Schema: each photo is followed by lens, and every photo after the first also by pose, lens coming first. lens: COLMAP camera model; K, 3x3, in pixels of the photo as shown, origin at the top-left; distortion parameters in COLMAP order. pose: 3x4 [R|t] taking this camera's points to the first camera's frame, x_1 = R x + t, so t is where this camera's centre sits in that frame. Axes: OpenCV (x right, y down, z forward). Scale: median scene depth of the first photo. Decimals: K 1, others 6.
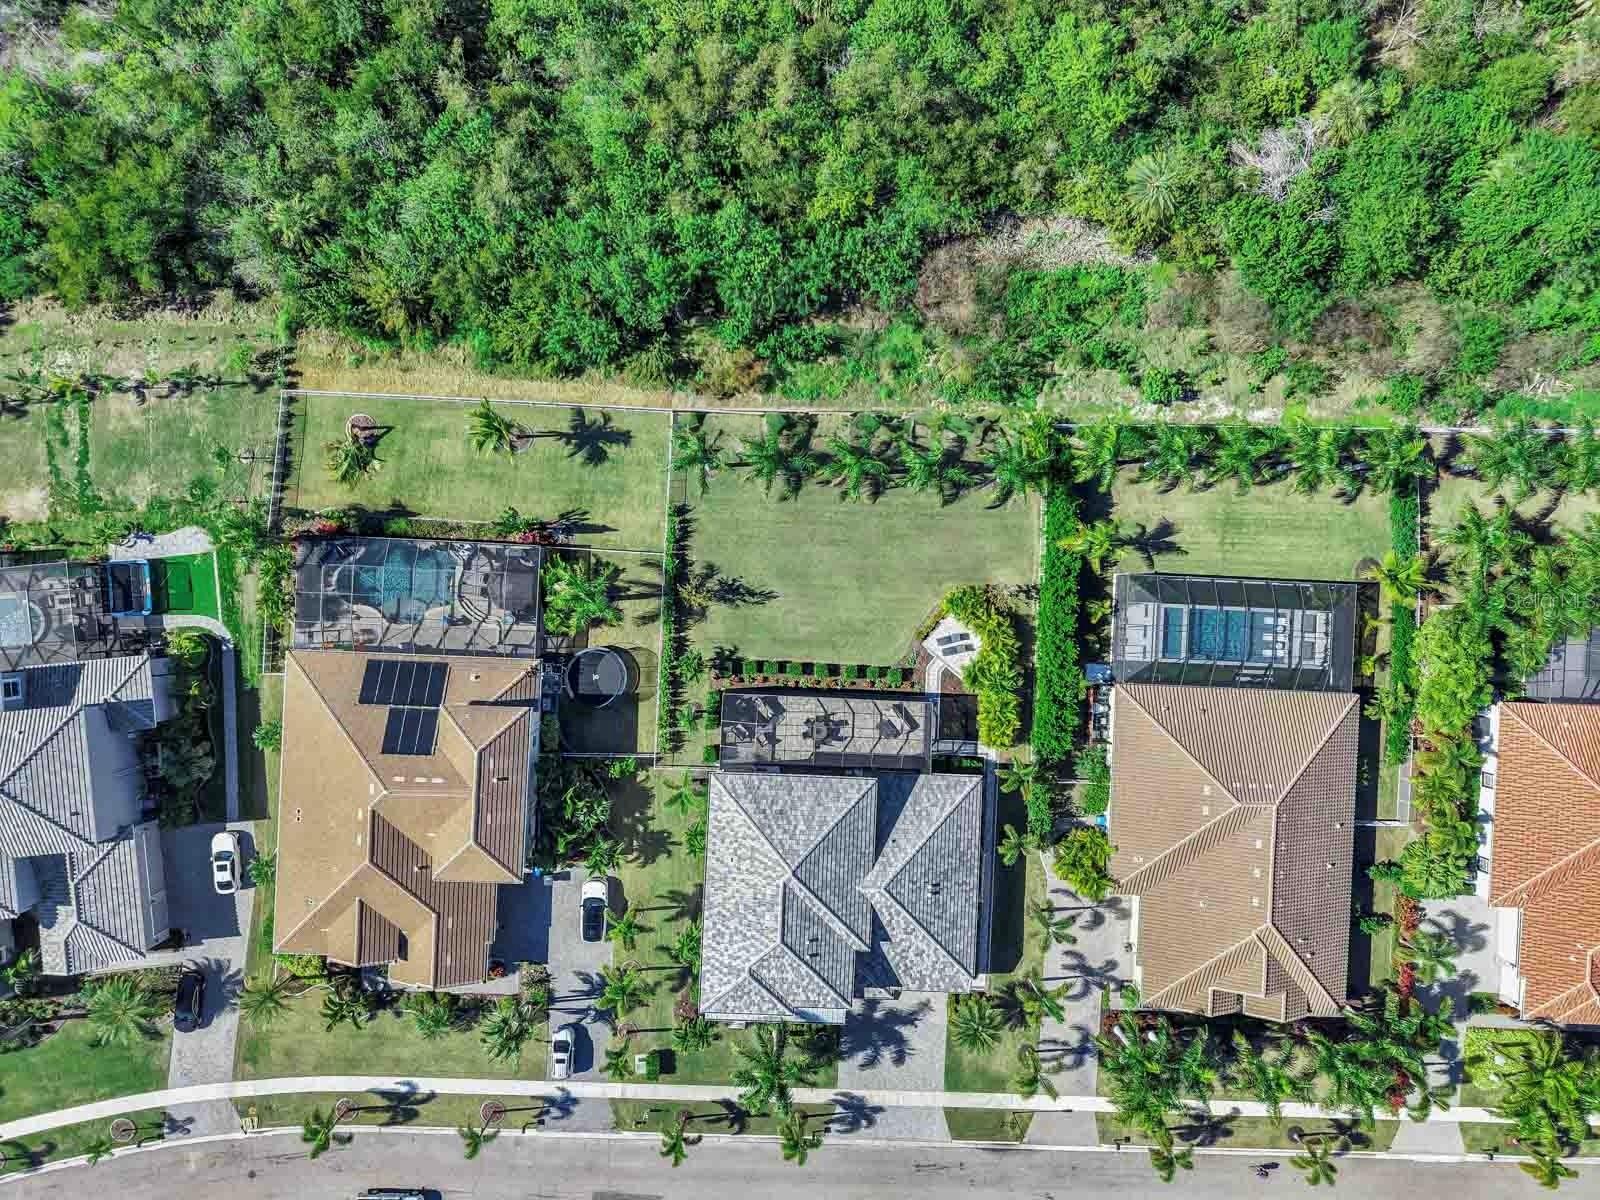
lens RADIAL K [[1090.7, 0, 800.0], [0, 1090.7, 600.0], [0, 0, 1]] dist [0.006110, -0.000017]
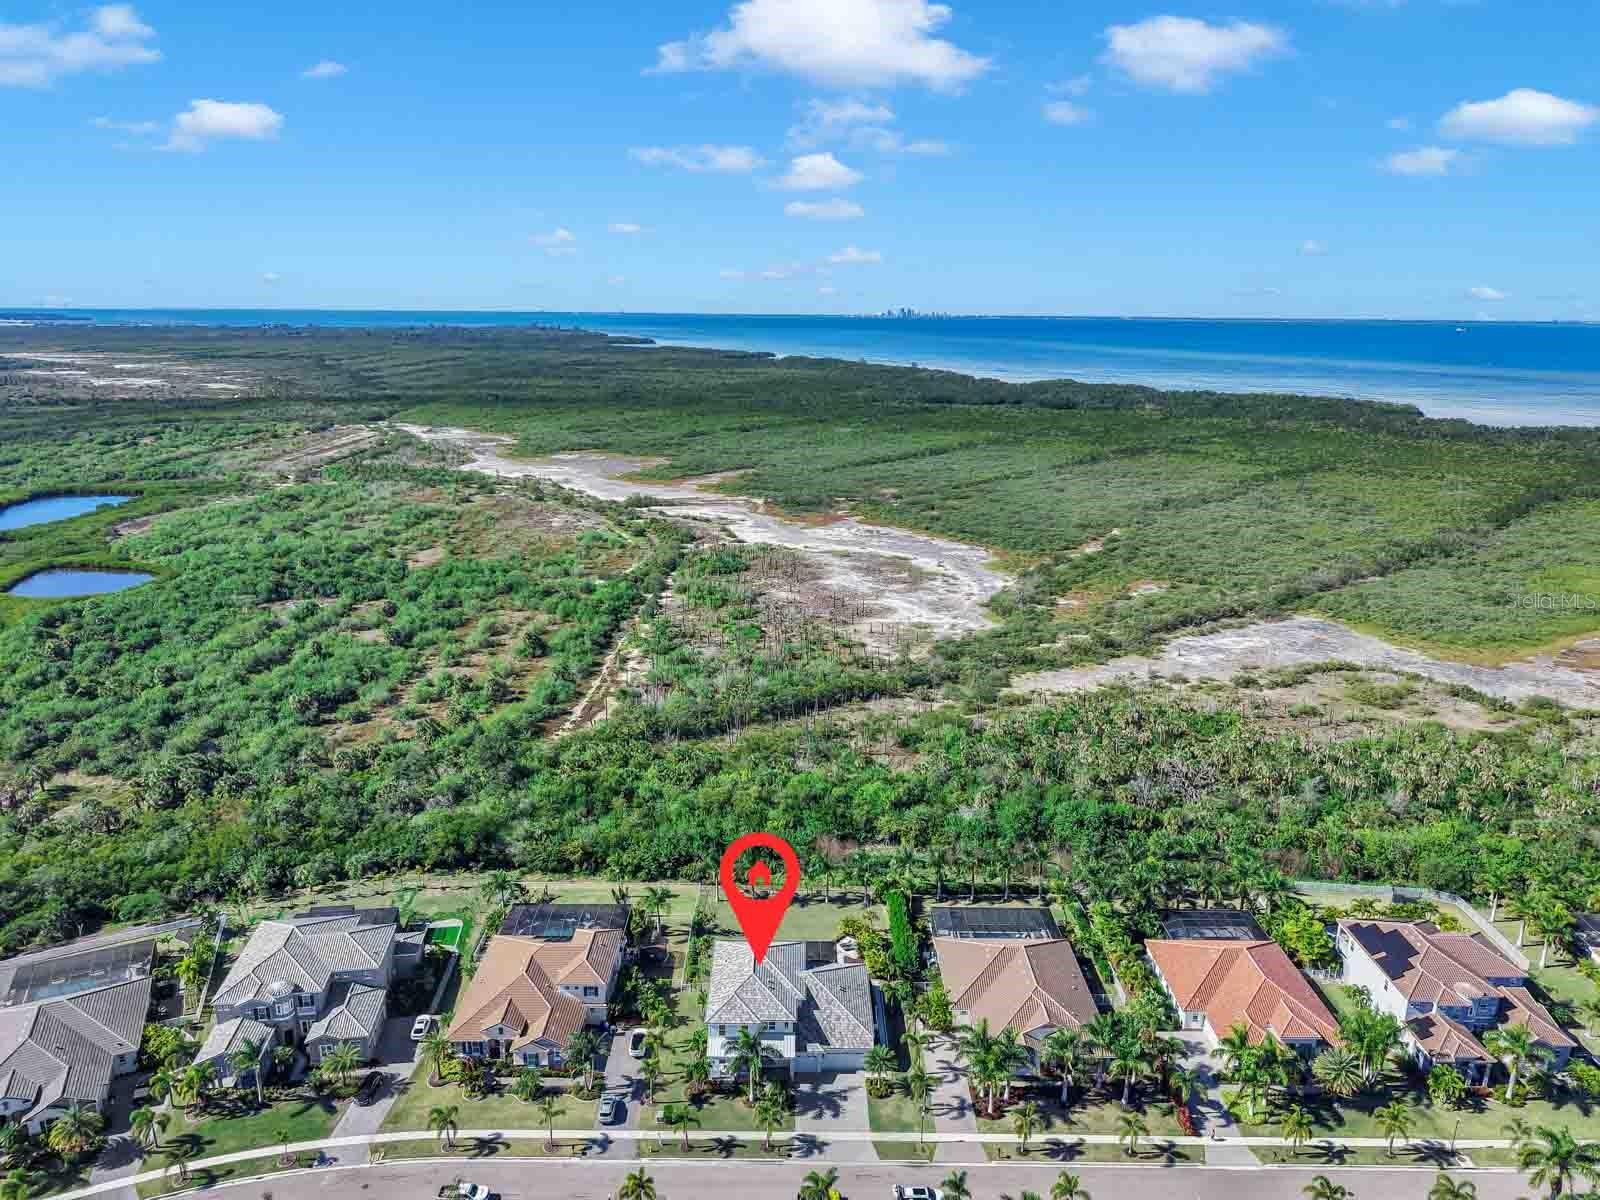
lens RADIAL K [[1090.7, 0, 800.0], [0, 1090.7, 600.0], [0, 0, 1]] dist [0.006110, -0.000017]
pose [[0.998566, -0.036800, 0.038882, 0.010370], [0.046968, 0.253653, -0.966154, 1.662490], [0.025692, 0.966595, 0.255018, -0.034642]]
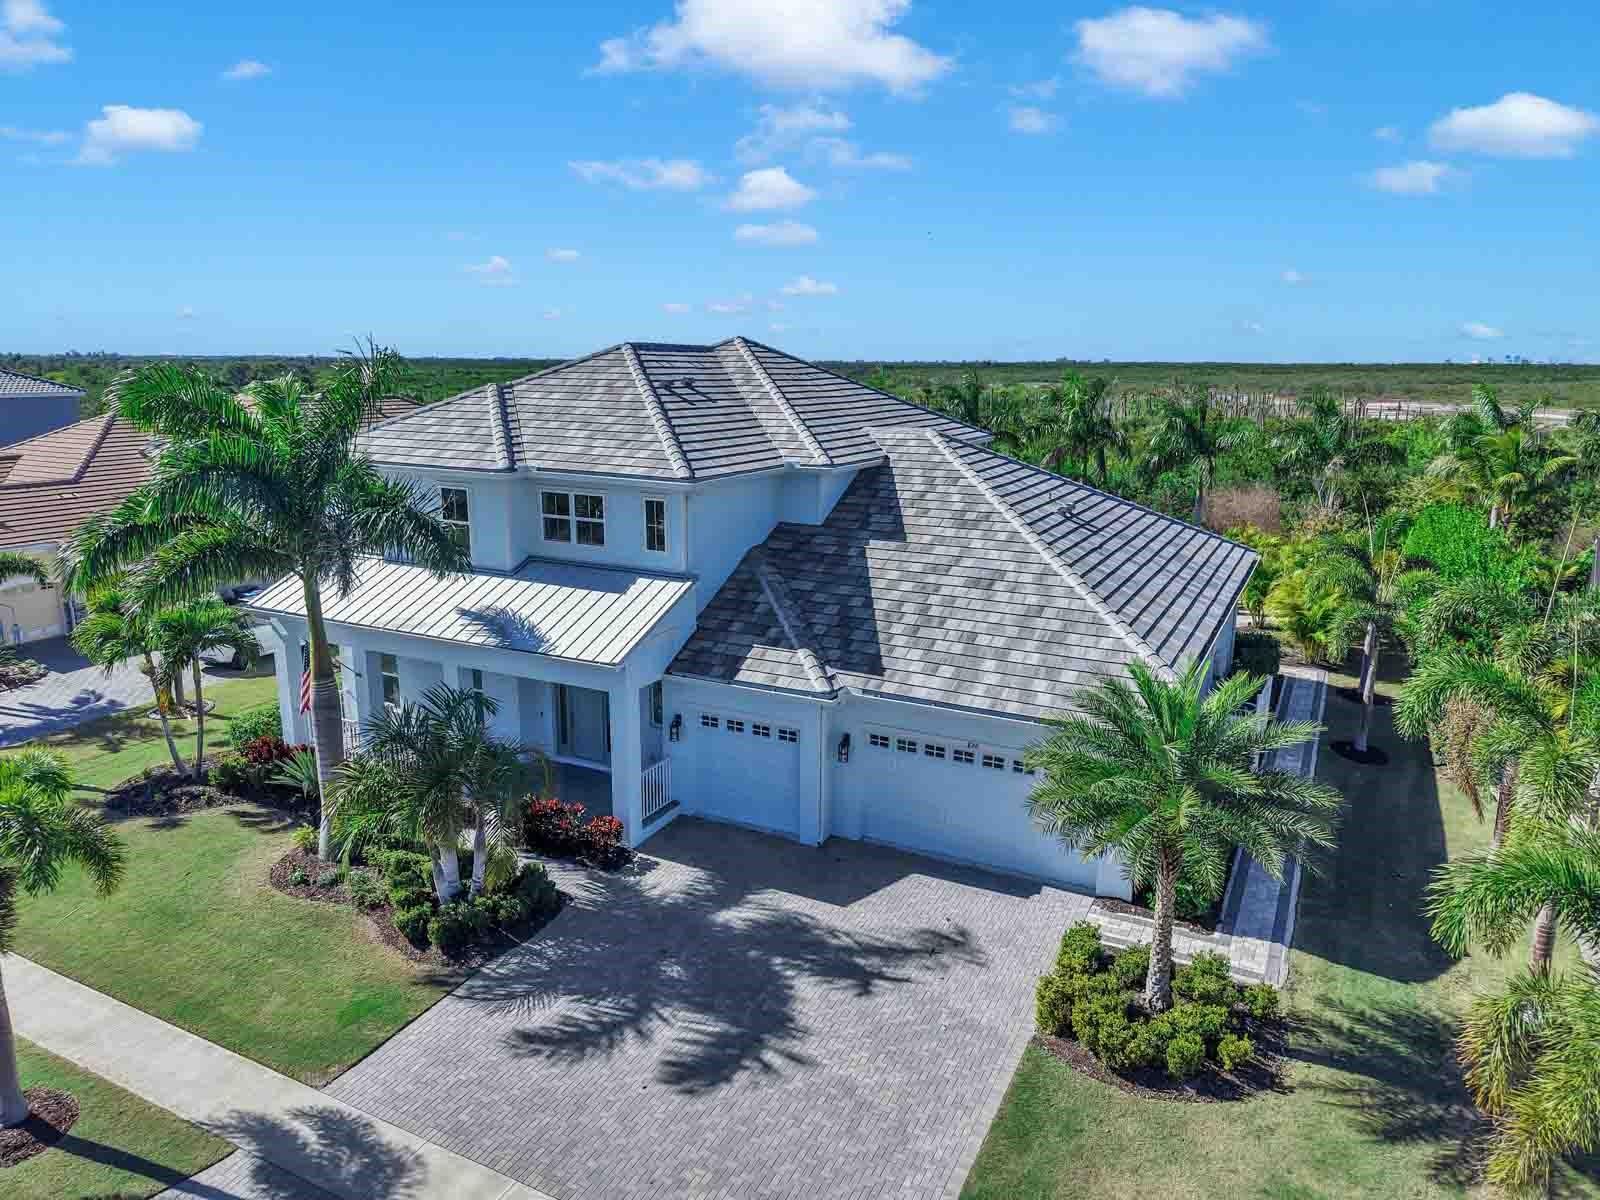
lens RADIAL K [[1090.7, 0, 800.0], [0, 1090.7, 600.0], [0, 0, 1]] dist [0.006110, -0.000017]
pose [[0.904124, 0.058145, -0.423296, 0.175668], [-0.425929, 0.201106, -0.882123, 0.560507], [0.033836, 0.977842, 0.206590, 0.894907]]
